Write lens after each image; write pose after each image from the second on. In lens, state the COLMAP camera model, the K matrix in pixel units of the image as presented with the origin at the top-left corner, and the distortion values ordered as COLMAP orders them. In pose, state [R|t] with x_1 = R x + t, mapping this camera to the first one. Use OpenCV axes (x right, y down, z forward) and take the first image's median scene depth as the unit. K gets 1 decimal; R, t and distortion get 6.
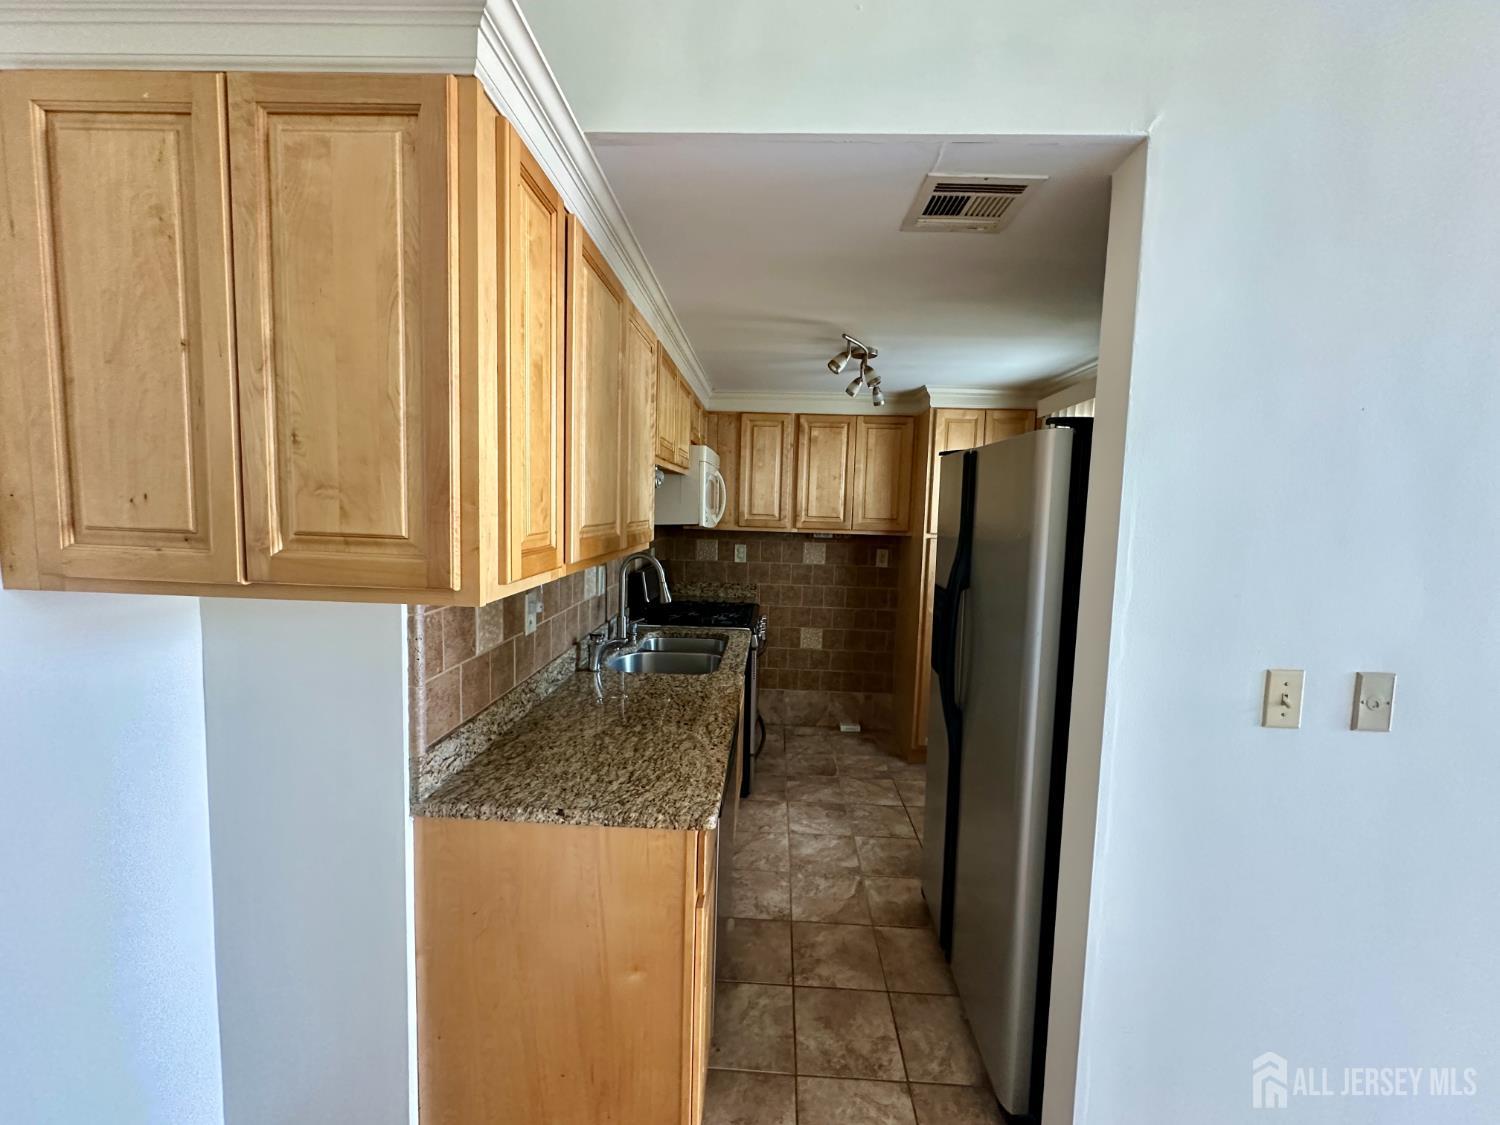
lens RADIAL K [[602.6, 0, 750.9], [0, 602.6, 557.2], [0, 0, 1]] dist [-0.004342, -0.000248]
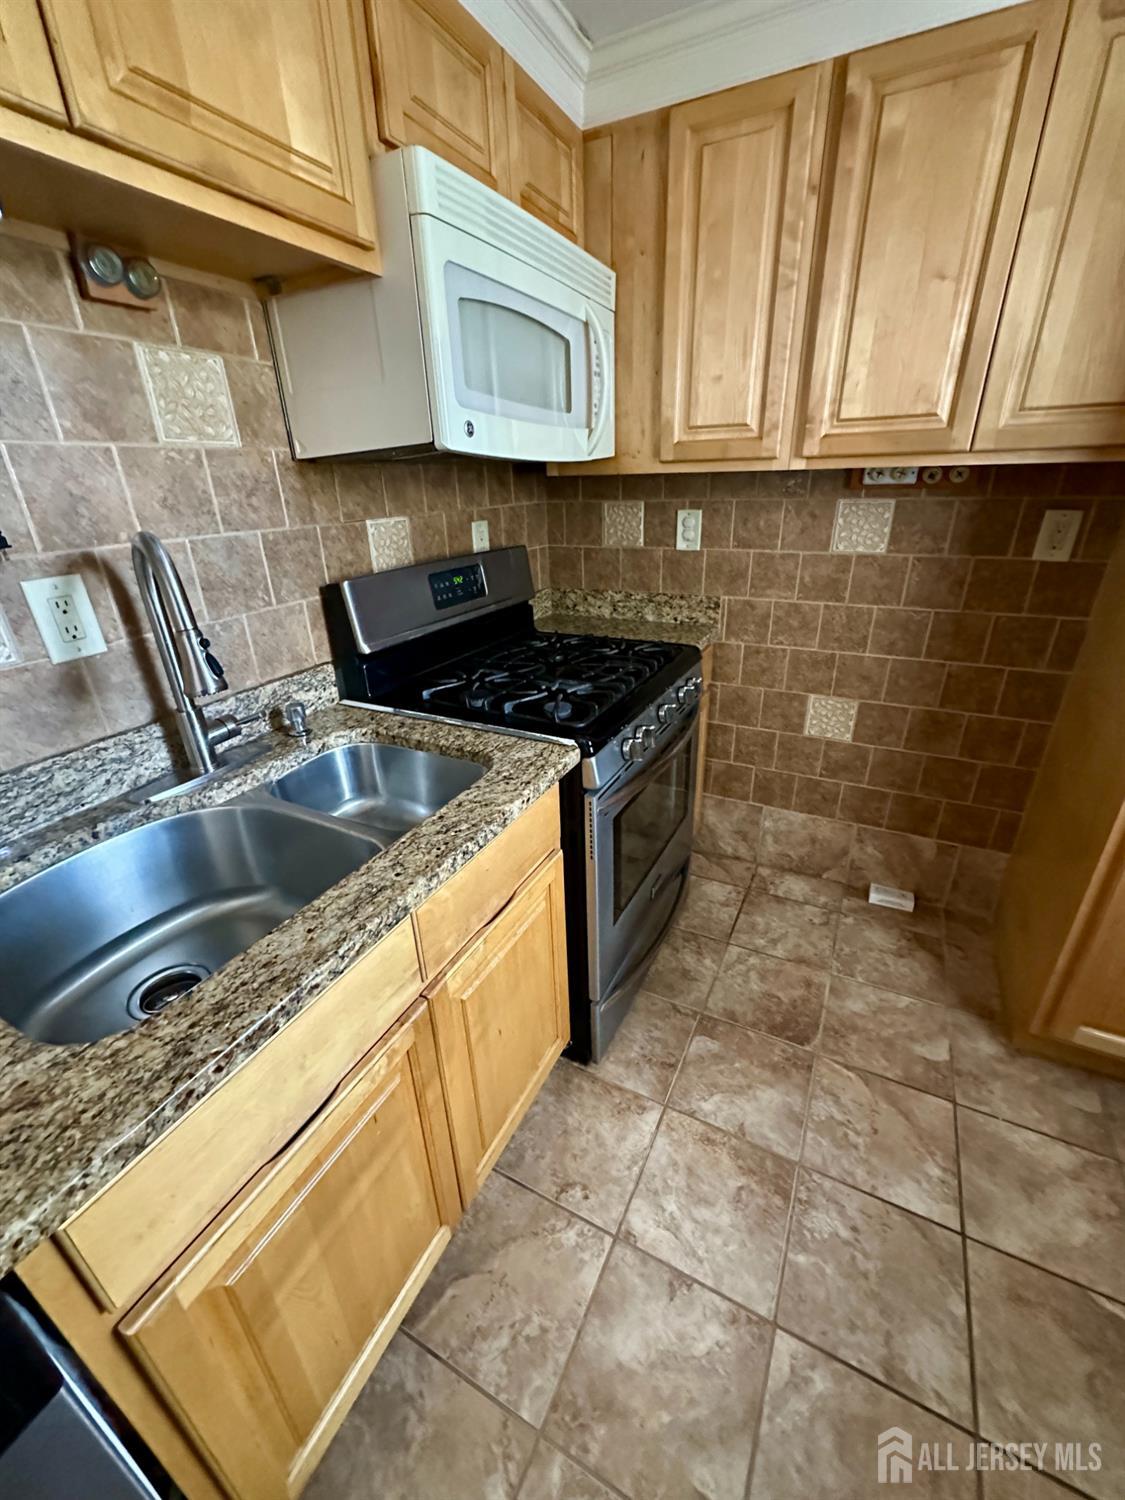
lens RADIAL K [[602.6, 0, 566.2], [0, 602.6, 752.8], [0, 0, 1]] dist [-0.004342, -0.000248]
pose [[0.905049, 0.127796, -0.405654, 0.109723], [0.015829, 0.943006, 0.332398, -0.000180], [0.425014, -0.307257, 0.851444, 0.508229]]
